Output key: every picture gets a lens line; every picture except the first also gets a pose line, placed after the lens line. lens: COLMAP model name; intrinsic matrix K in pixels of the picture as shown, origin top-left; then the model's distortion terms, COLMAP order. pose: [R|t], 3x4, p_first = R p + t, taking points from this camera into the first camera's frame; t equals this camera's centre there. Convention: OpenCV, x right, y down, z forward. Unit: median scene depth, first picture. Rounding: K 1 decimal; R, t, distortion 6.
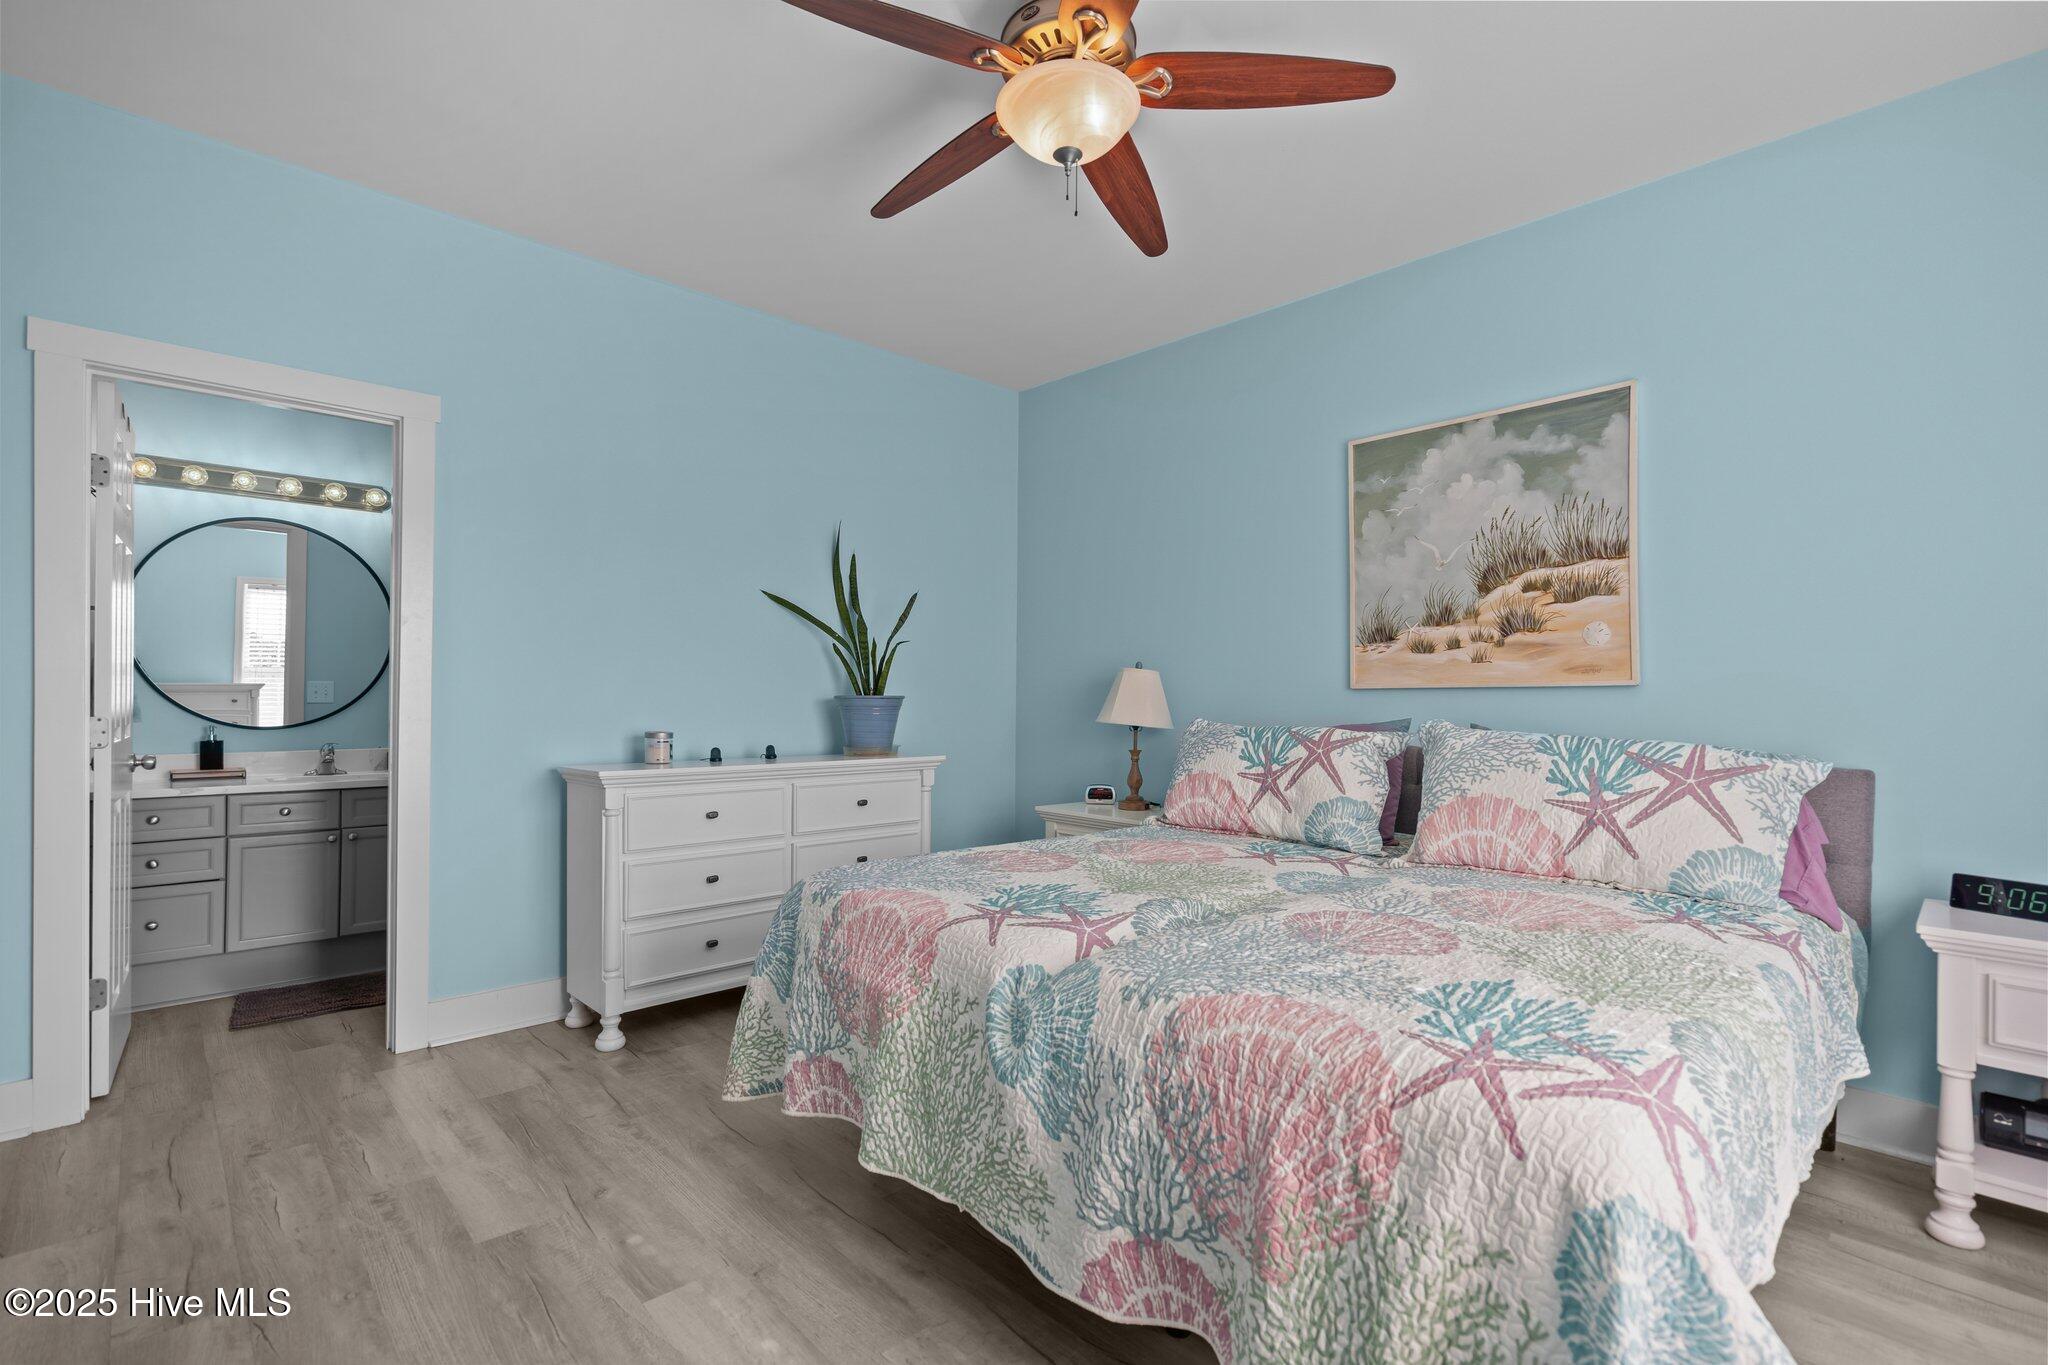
lens RADIAL K [[935.0, 0, 1023.4], [0, 935.0, 686.9], [0, 0, 1]] dist [-0.005801, 0.004879]
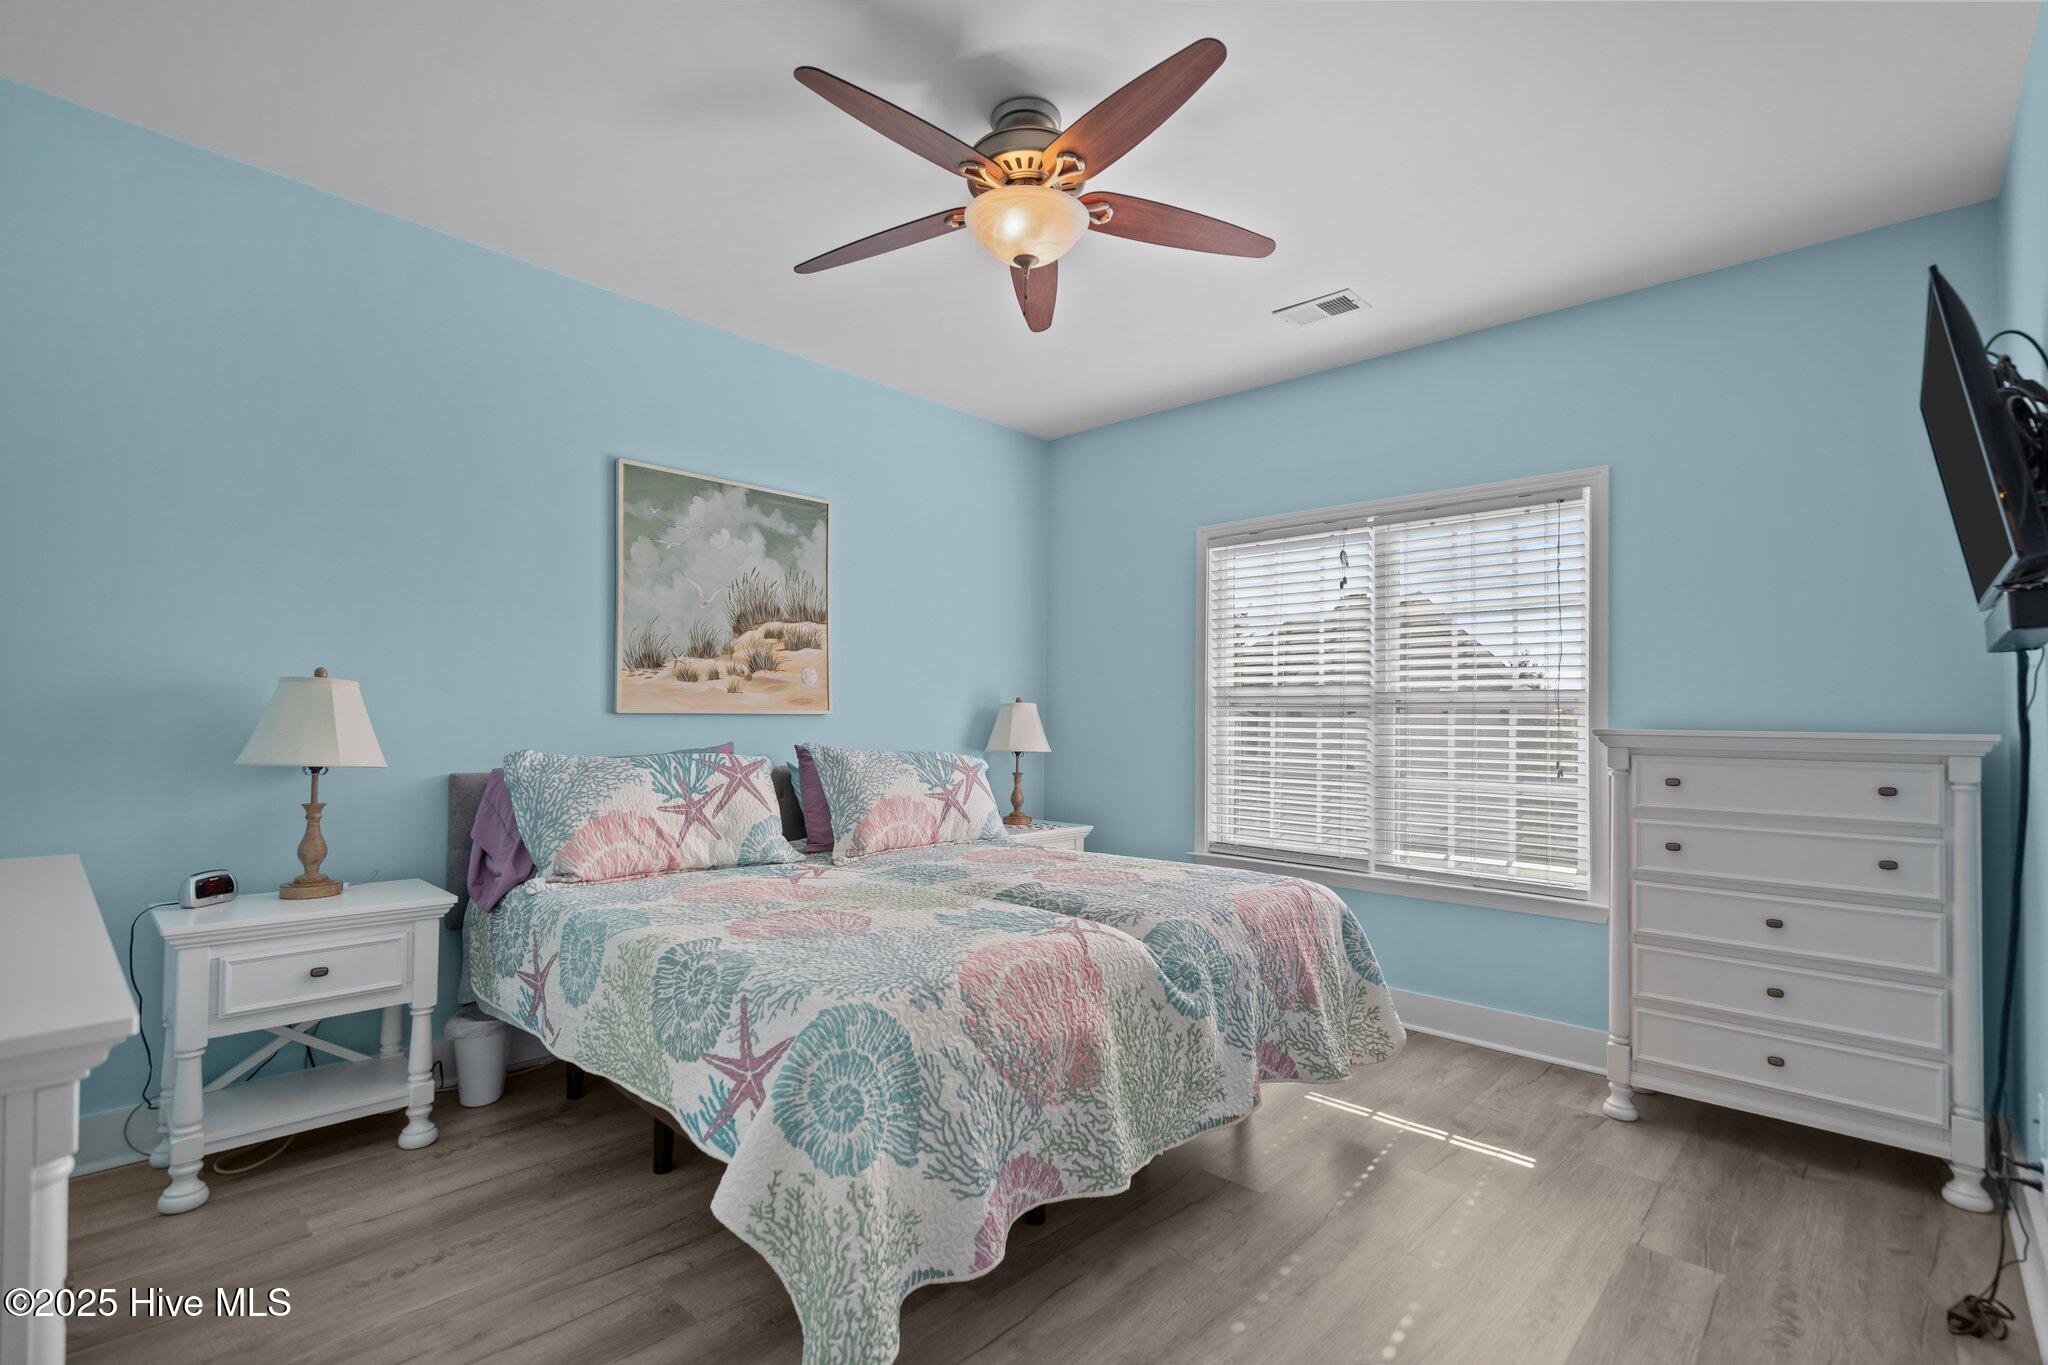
lens RADIAL K [[935.0, 0, 1038.8], [0, 935.0, 691.7], [0, 0, 1]] dist [-0.005801, 0.004879]
pose [[-0.067060, 0.018567, 0.997576, -0.726372], [-0.027203, 0.999421, -0.020430, -0.013549], [-0.997378, -0.028507, -0.066516, 0.701220]]
